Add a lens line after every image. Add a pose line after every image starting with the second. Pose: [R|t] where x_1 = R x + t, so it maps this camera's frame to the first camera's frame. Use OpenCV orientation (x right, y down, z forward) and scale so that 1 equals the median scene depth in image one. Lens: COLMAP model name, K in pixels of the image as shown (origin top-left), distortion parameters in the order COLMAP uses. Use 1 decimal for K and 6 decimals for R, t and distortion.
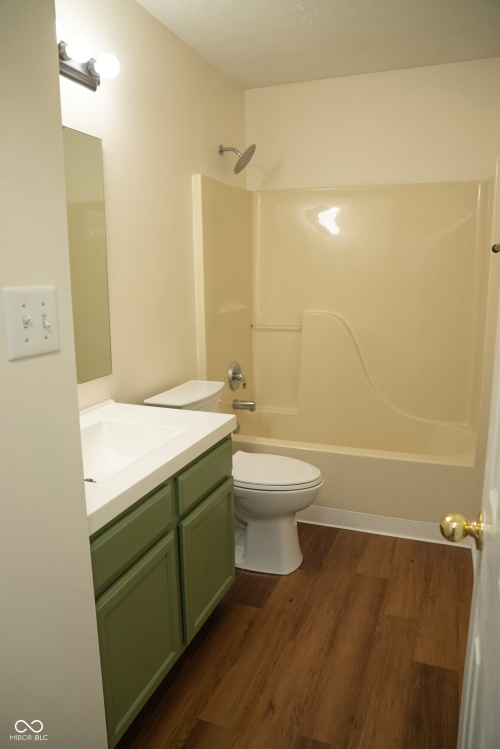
lens RADIAL K [[530.4, 0, 251.9], [0, 530.4, 374.3], [0, 0, 1]] dist [-0.049163, 0.009548]
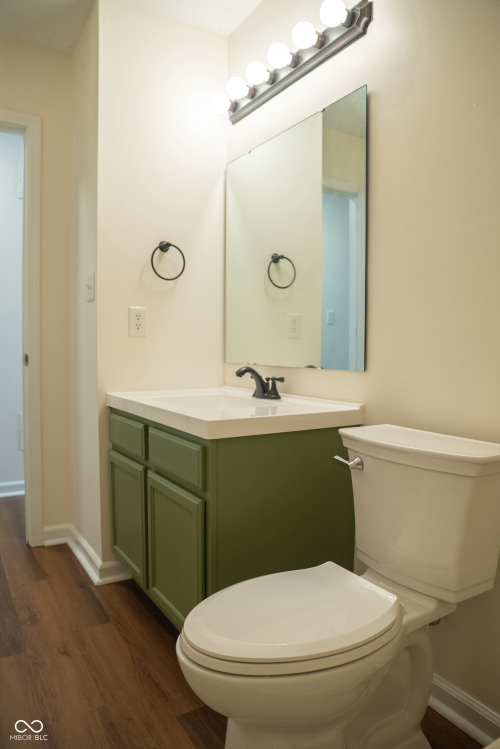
lens RADIAL K [[530.4, 0, 253.1], [0, 530.4, 374.7], [0, 0, 1]] dist [-0.049163, 0.009548]
pose [[-0.622405, 0.028107, -0.782190, 0.587930], [-0.149311, 0.976739, 0.153908, -0.117724], [0.768321, 0.212583, -0.603731, 1.761247]]
